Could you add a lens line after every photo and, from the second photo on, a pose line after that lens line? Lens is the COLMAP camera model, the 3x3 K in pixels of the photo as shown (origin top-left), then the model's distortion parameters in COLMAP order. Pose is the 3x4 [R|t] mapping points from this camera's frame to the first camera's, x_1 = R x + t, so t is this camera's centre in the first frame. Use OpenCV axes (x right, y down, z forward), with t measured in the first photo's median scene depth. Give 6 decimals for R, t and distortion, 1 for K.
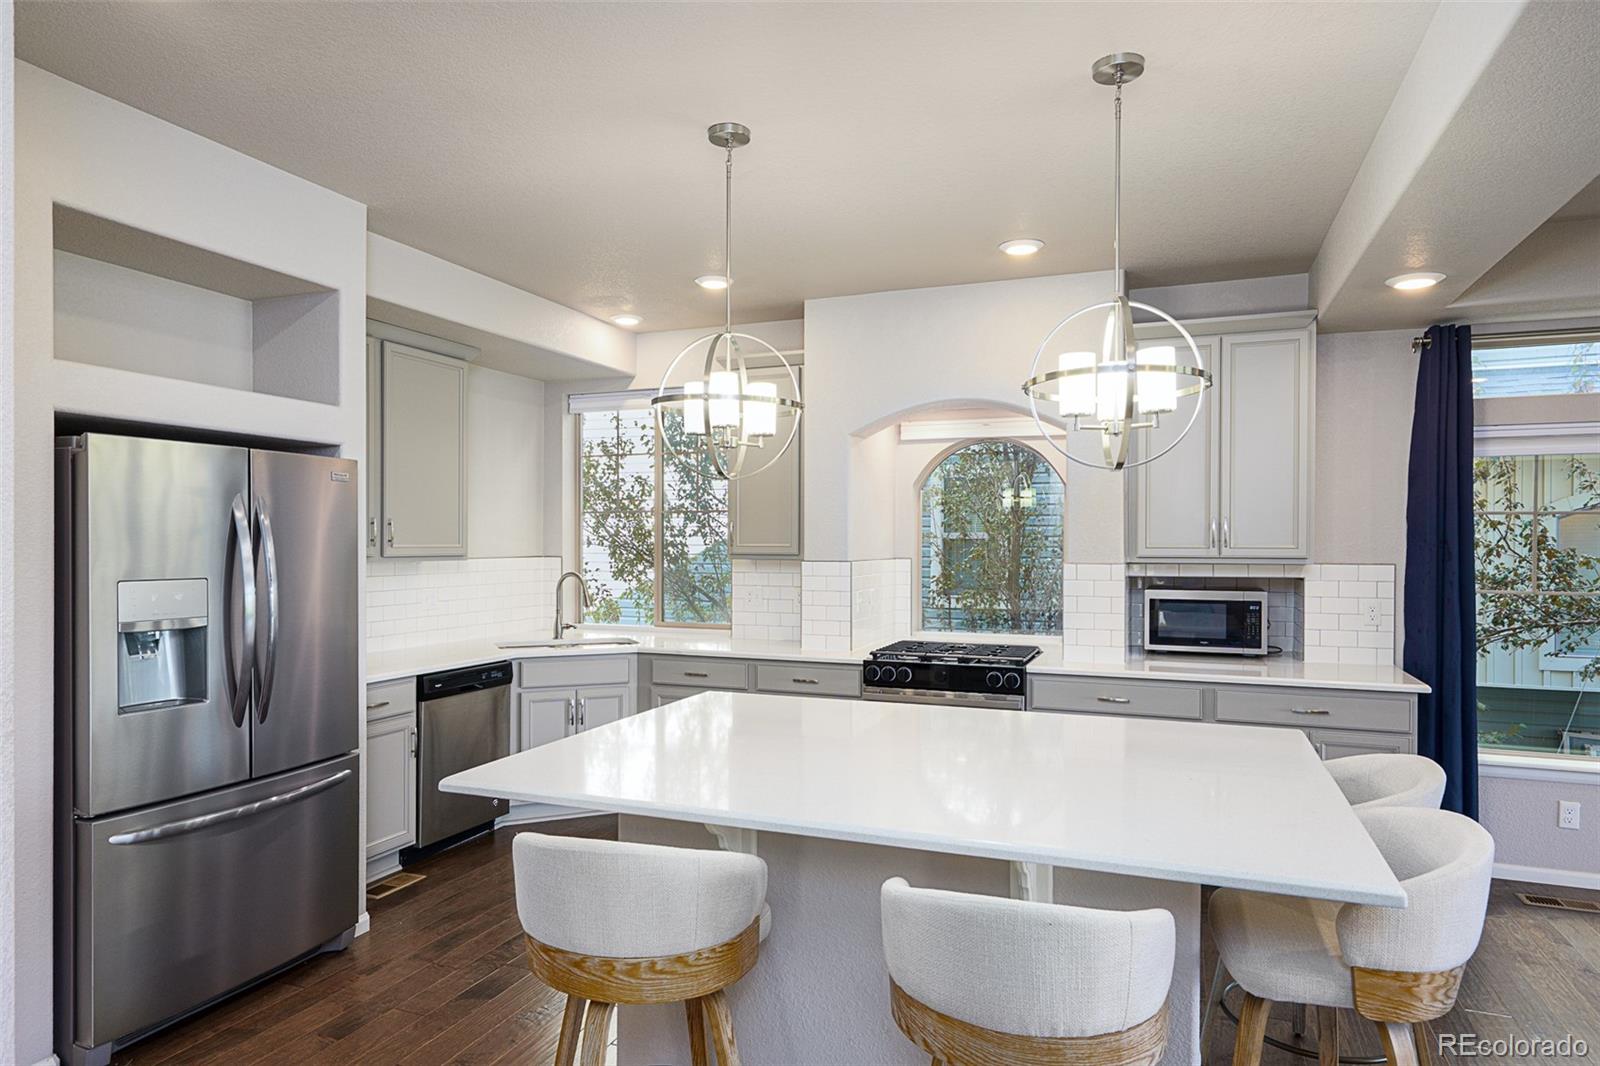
lens RADIAL K [[941.8, 0, 801.5], [0, 941.8, 542.0], [0, 0, 1]] dist [0.006835, 0.000544]
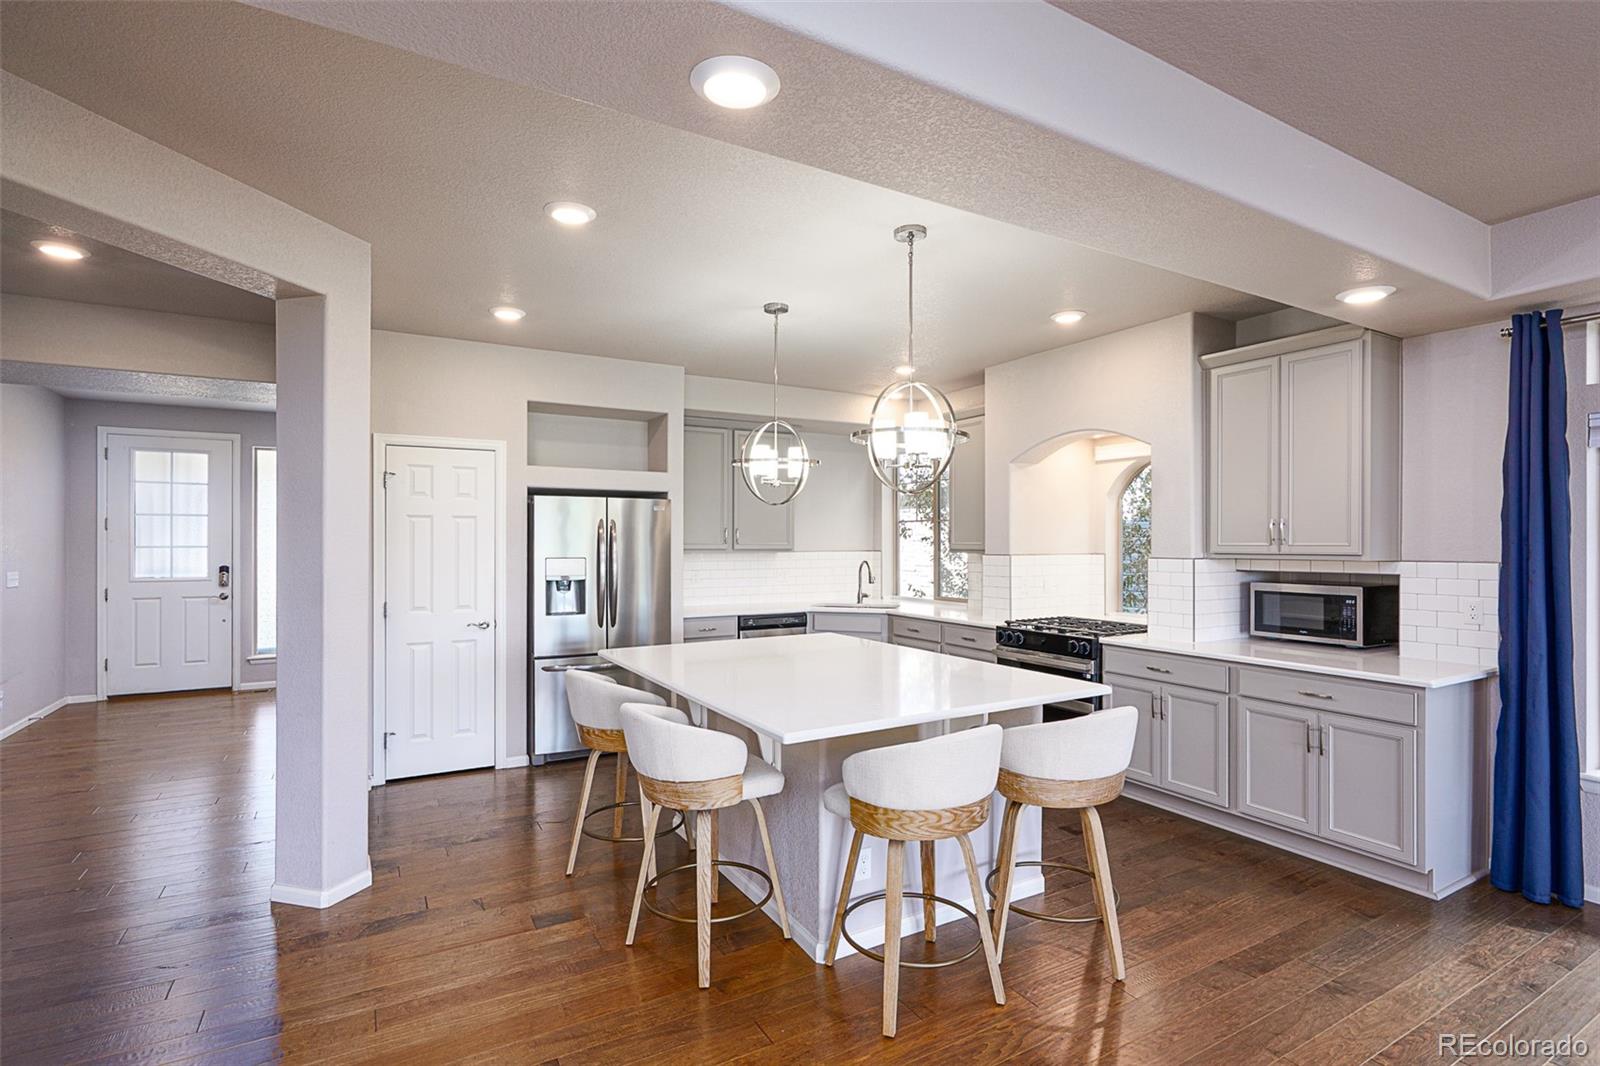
lens RADIAL K [[712.8, 0, 796.1], [0, 712.8, 538.0], [0, 0, 1]] dist [-0.000243, -0.000423]
pose [[0.798836, -0.005206, -0.601526, 0.490912], [0.001007, 0.999973, -0.007317, 0.003158], [0.601548, 0.005240, 0.798820, -0.020276]]
